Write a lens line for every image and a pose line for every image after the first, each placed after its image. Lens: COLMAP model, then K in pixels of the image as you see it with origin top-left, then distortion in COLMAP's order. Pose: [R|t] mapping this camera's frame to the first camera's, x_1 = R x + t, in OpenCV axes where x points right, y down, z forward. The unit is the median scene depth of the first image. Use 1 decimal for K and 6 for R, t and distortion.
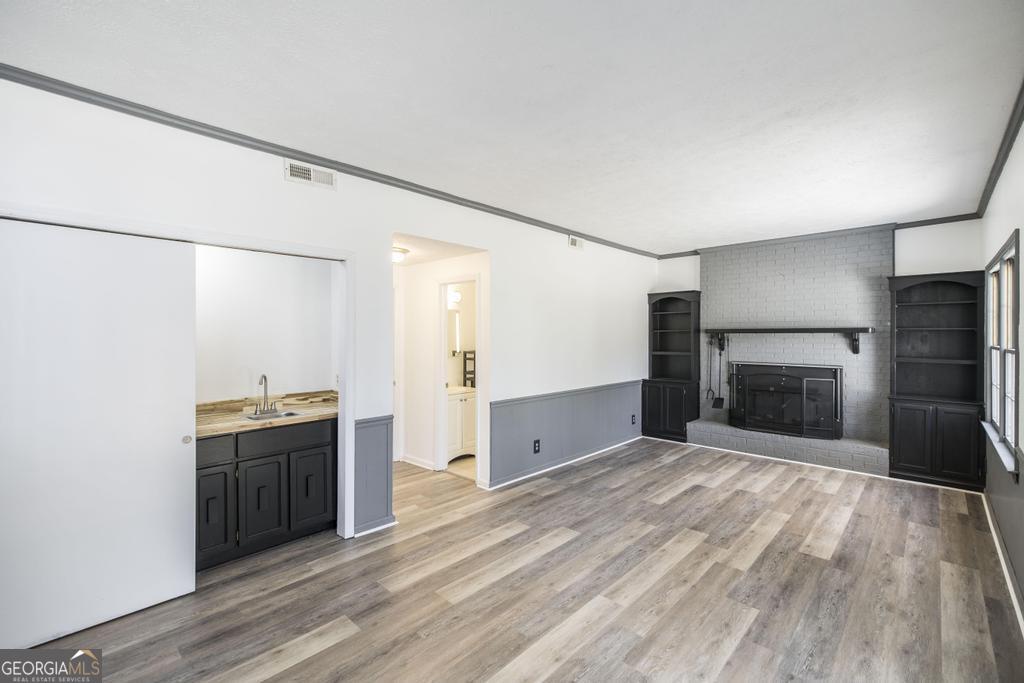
lens RADIAL K [[467.0, 0, 492.6], [0, 467.0, 340.9], [0, 0, 1]] dist [0.000941, 0.000156]
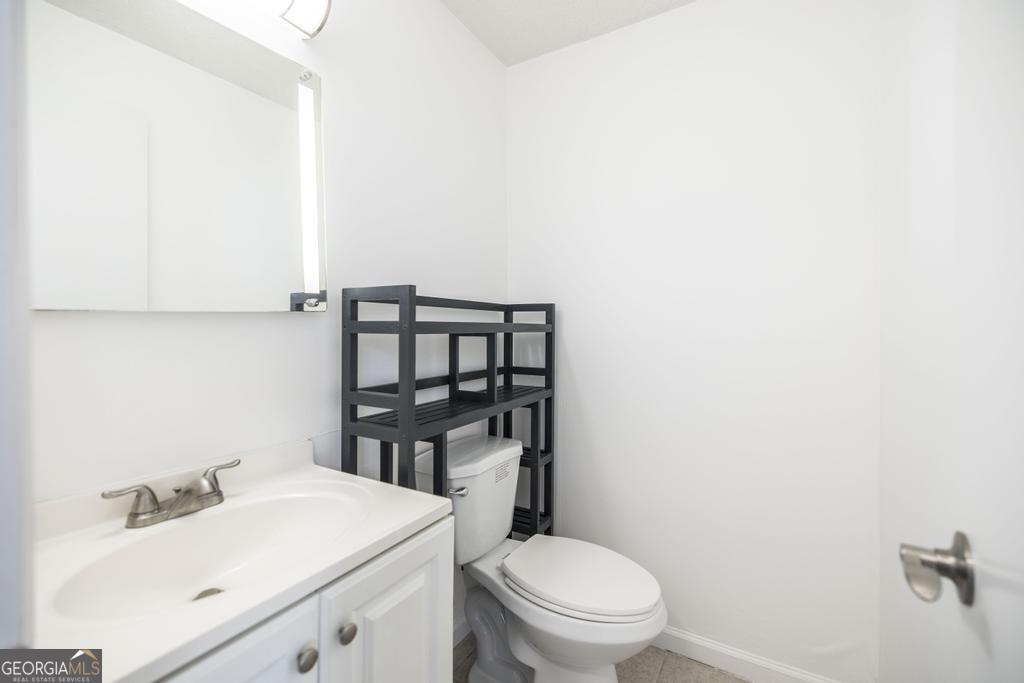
lens RADIAL K [[438.5, 0, 501.4], [0, 438.5, 332.7], [0, 0, 1]] dist [0.000235, -0.000107]
pose [[0.967672, 0.002549, 0.252199, -0.044326], [-0.002124, 0.999996, -0.001957, 0.039838], [-0.252203, 0.001358, 0.967673, 0.809467]]
